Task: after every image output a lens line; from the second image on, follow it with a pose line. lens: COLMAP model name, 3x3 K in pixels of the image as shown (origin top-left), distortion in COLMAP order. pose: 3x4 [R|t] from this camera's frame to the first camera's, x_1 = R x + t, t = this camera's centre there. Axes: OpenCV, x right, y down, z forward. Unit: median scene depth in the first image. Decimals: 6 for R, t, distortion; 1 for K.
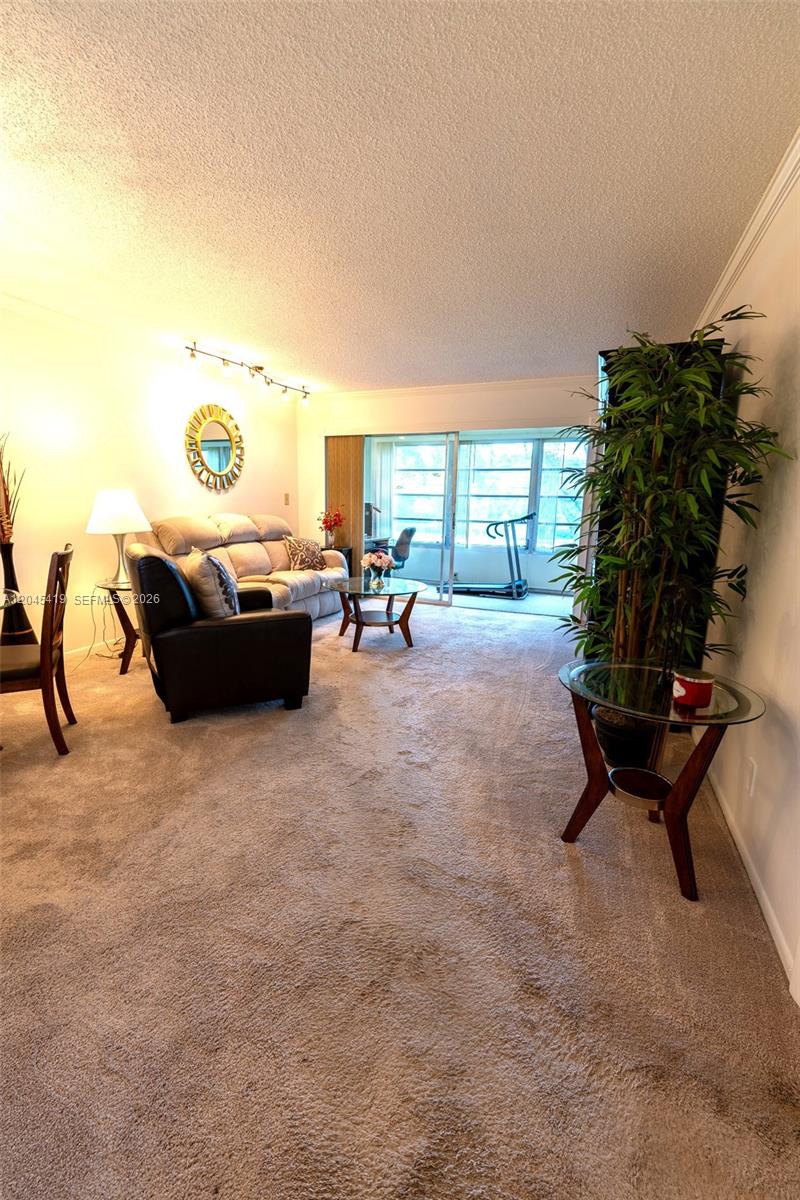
lens RADIAL K [[504.0, 0, 379.9], [0, 504.0, 599.7], [0, 0, 1]] dist [-0.003716, 0.001958]
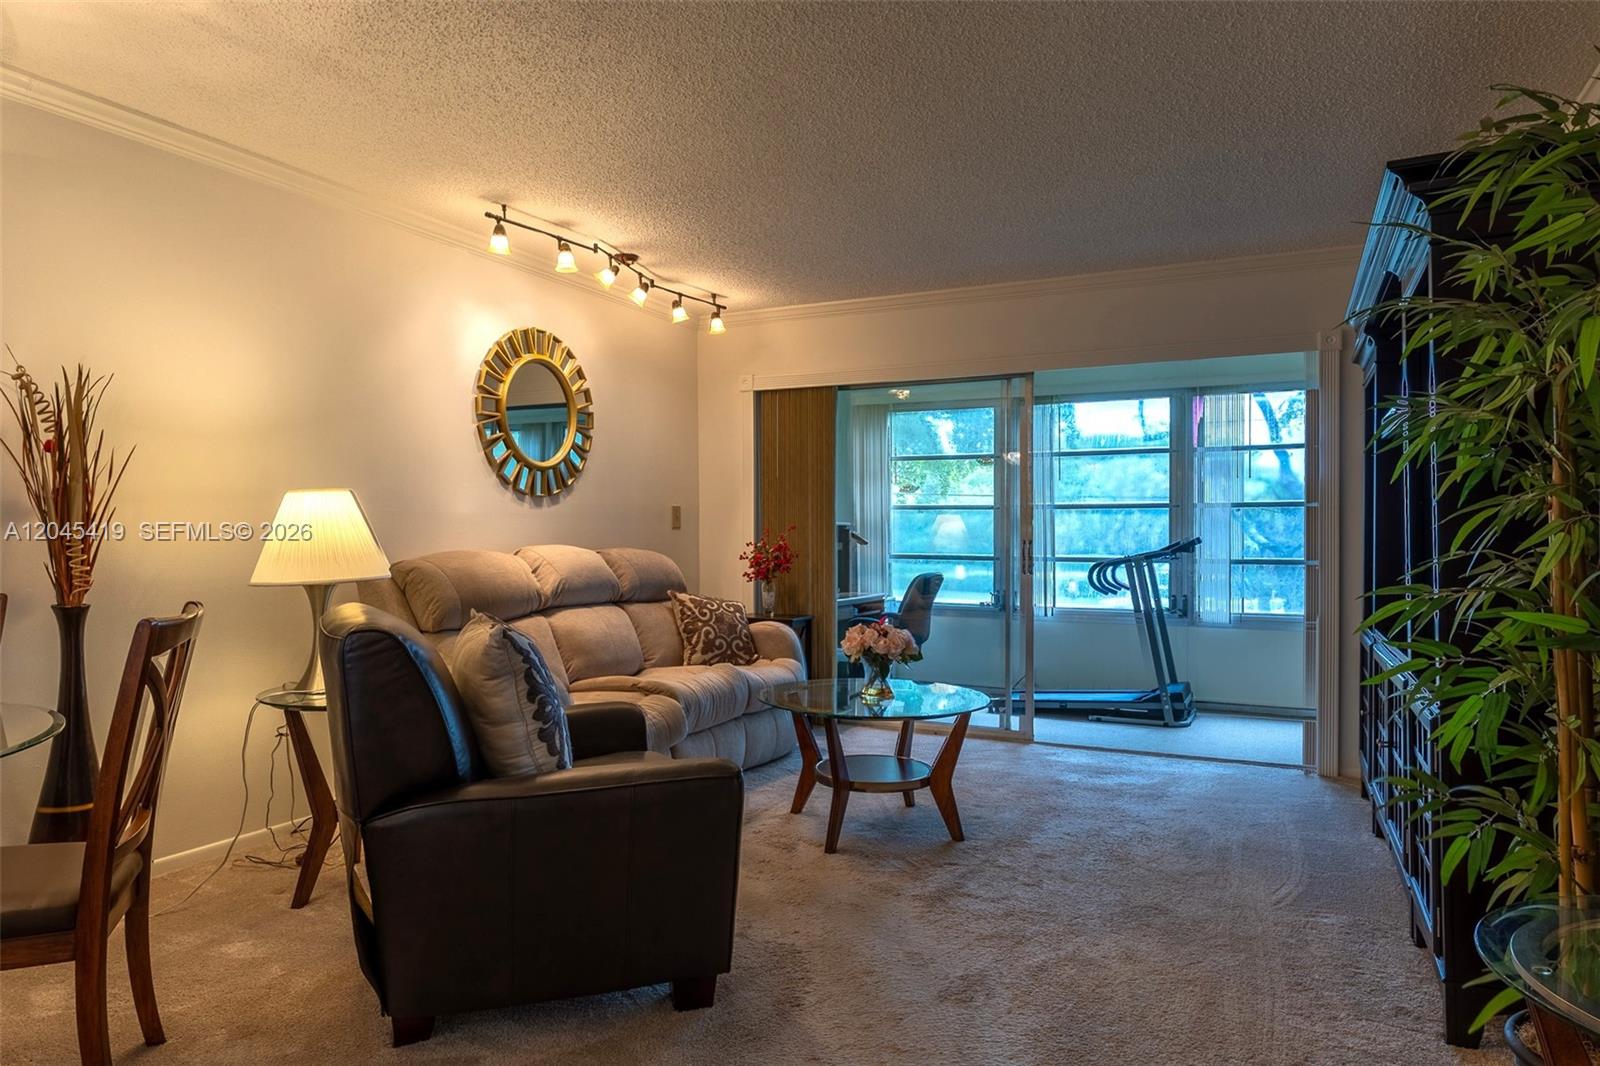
lens RADIAL K [[995.0, 0, 789.2], [0, 995.0, 533.3], [0, 0, 1]] dist [-0.010743, 0.003115]
pose [[0.998156, -0.014442, -0.058960, -0.026792], [0.002906, 0.981542, -0.191224, -0.002017], [0.060633, 0.190700, 0.979774, 0.096085]]
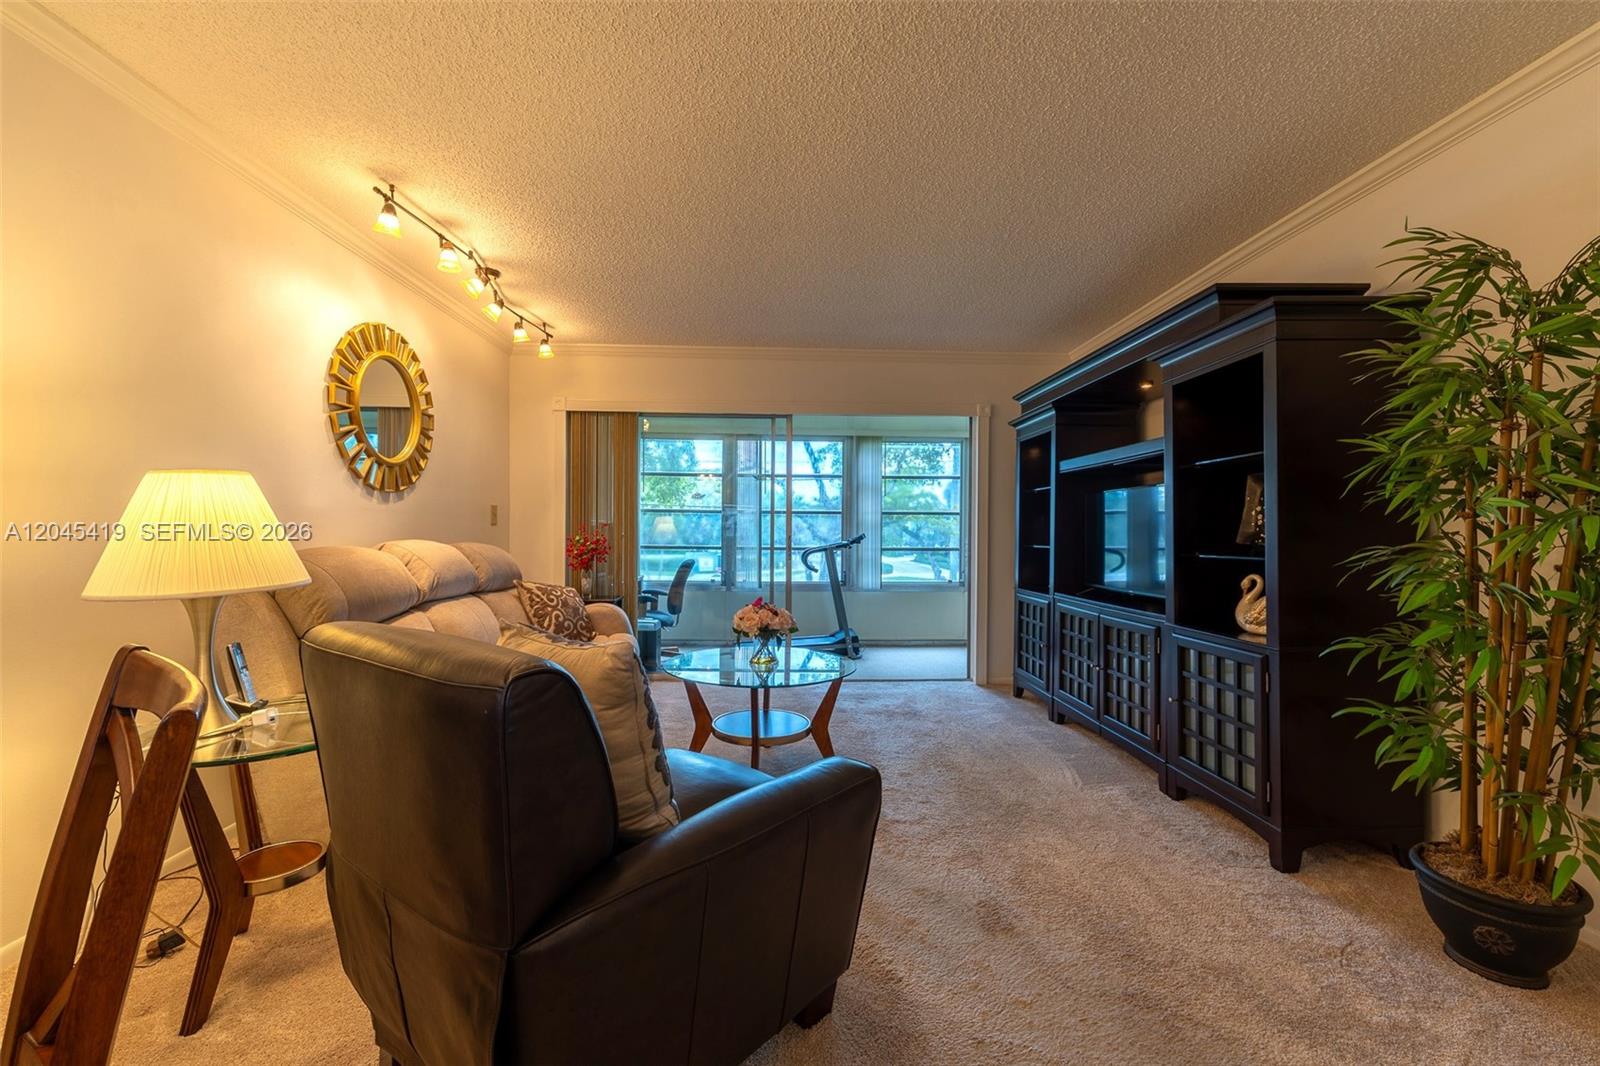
lens RADIAL K [[649.1, 0, 796.9], [0, 649.1, 532.9], [0, 0, 1]] dist [-0.001641, 0.001440]
pose [[0.904878, -0.011247, 0.425523, -0.245057], [0.088773, 0.982657, -0.162805, -0.045499], [-0.416312, 0.185094, 0.890182, 0.302291]]
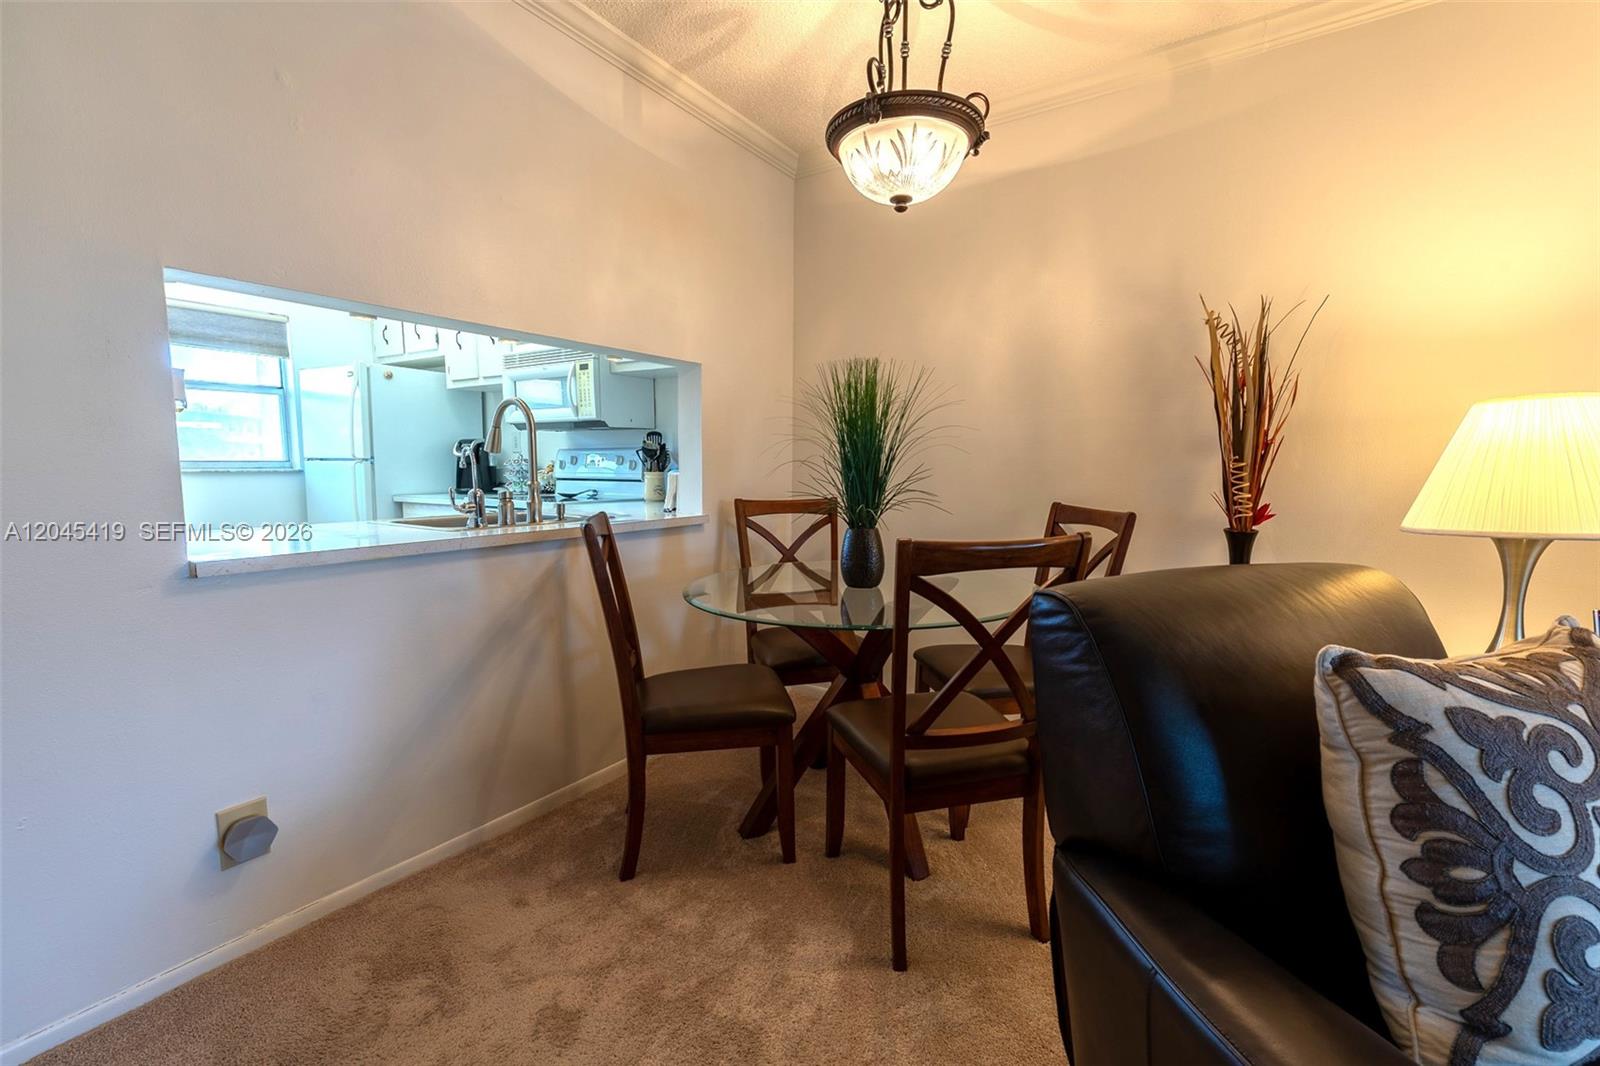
lens RADIAL K [[672.0, 0, 793.0], [0, 672.0, 522.6], [0, 0, 1]] dist [-0.003716, 0.001958]
pose [[-0.194918, 0.073150, -0.978088, -0.015084], [-0.196158, 0.974161, 0.111948, -0.074411], [0.961004, 0.213681, -0.175532, 0.476253]]
